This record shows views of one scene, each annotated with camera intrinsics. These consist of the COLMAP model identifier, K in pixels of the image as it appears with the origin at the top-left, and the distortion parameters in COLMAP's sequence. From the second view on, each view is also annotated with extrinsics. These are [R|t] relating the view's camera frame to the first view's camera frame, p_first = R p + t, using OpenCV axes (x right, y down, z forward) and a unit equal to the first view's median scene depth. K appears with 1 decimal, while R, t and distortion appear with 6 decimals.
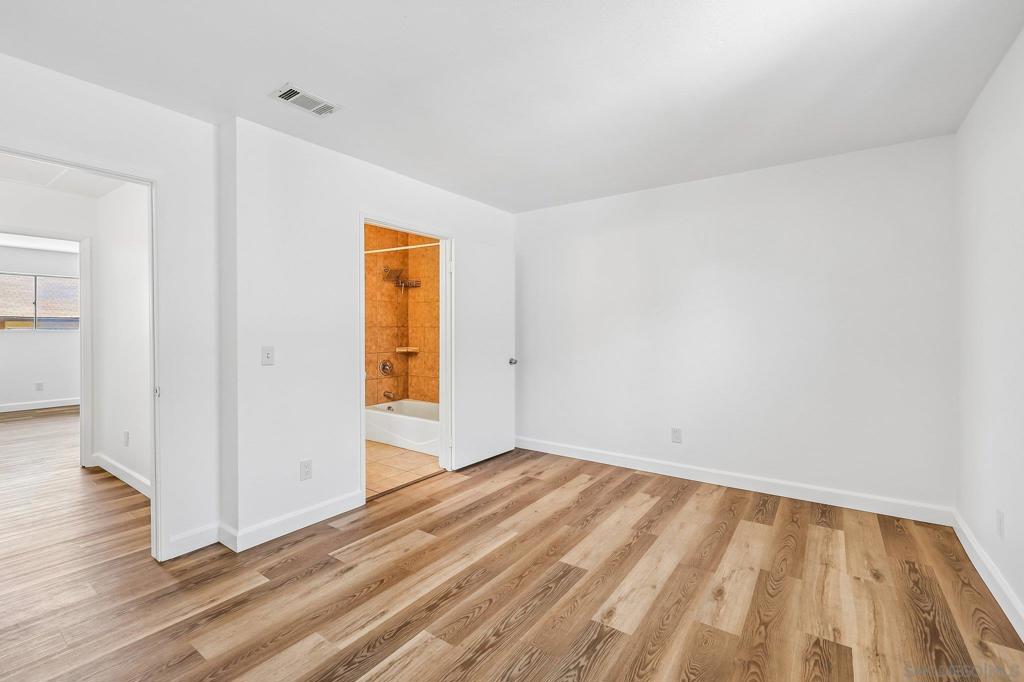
lens RADIAL K [[454.6, 0, 491.9], [0, 454.6, 336.1], [0, 0, 1]] dist [0.002356, 0.000335]
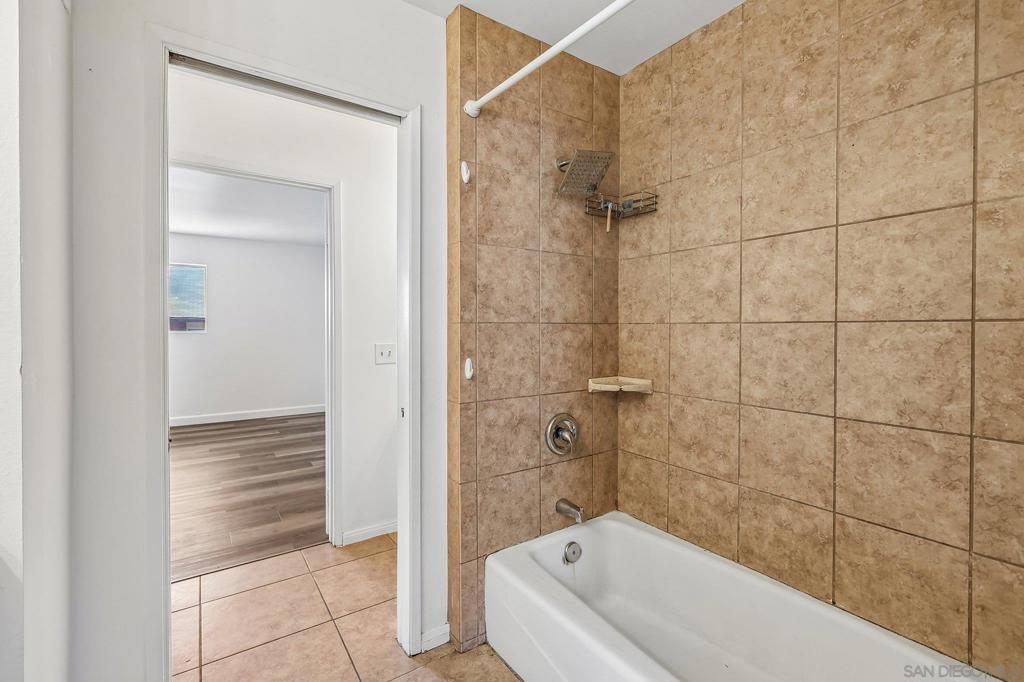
lens RADIAL K [[454.6, 0, 507.8], [0, 454.6, 334.1], [0, 0, 1]] dist [0.002356, 0.000335]
pose [[0.951569, 0.001059, -0.307433, -0.158369], [-0.002729, 0.999984, -0.005003, -0.009393], [0.307423, 0.005600, 0.951556, 0.622385]]
